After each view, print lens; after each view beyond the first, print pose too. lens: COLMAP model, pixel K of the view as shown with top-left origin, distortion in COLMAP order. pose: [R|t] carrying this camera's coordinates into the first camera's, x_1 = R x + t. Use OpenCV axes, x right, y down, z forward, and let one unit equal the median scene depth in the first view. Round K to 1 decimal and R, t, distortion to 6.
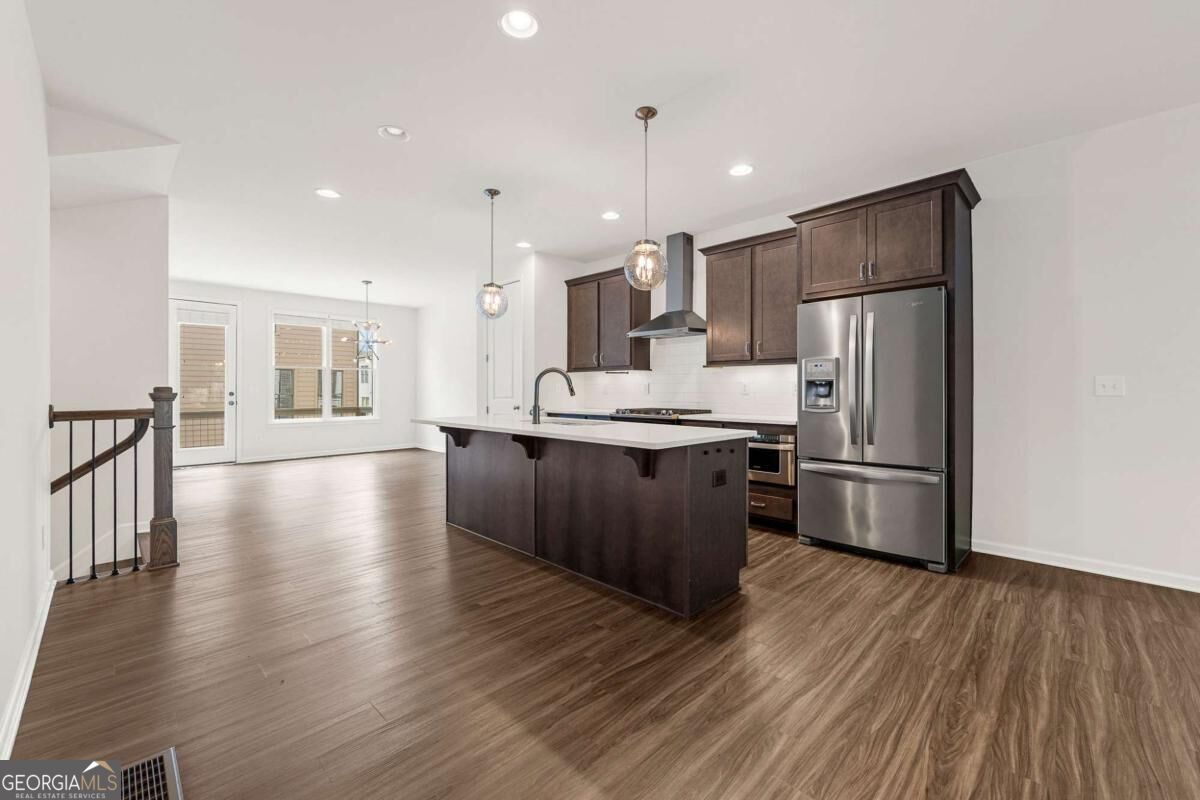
lens RADIAL K [[487.1, 0, 610.8], [0, 487.1, 393.2], [0, 0, 1]] dist [-0.000569, -0.000157]
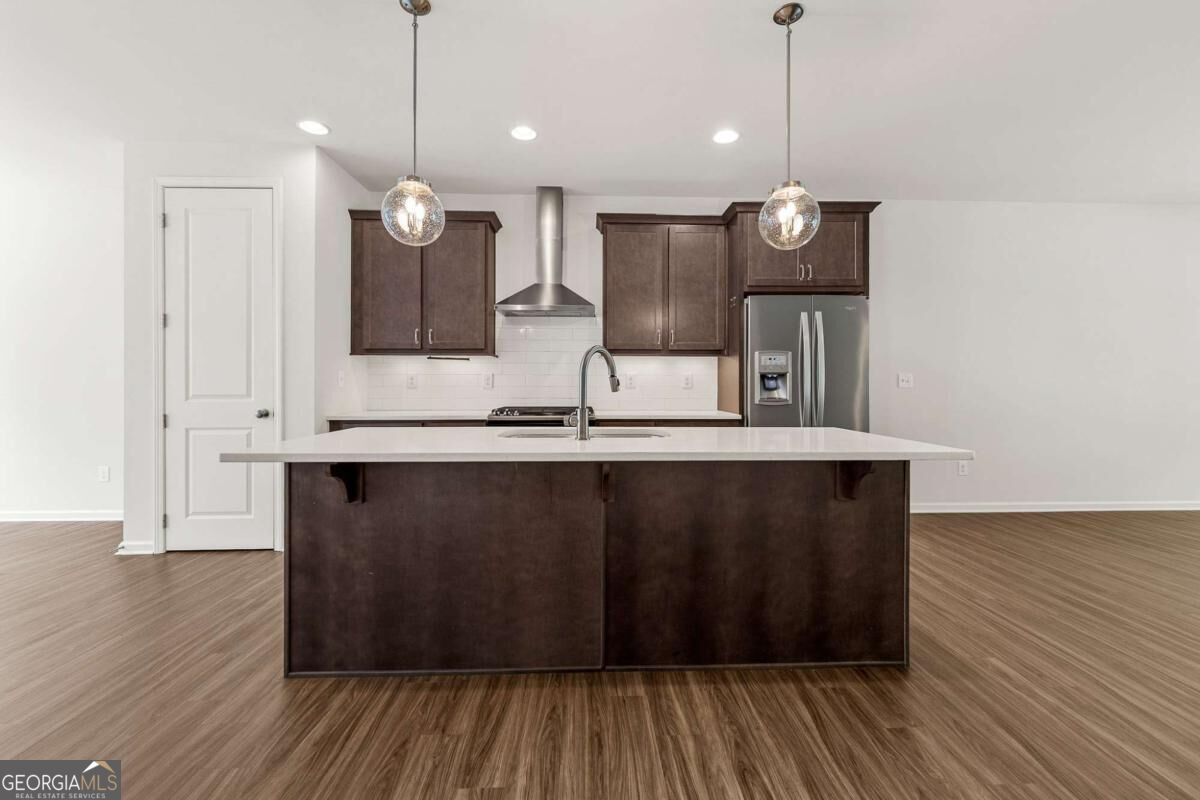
lens RADIAL K [[487.1, 0, 610.7], [0, 487.1, 382.0], [0, 0, 1]] dist [-0.000569, -0.000157]
pose [[0.691807, 0.002292, 0.722079, -0.546952], [0.003106, 0.999976, -0.006150, -0.003445], [-0.722076, 0.006497, 0.691783, 0.560888]]
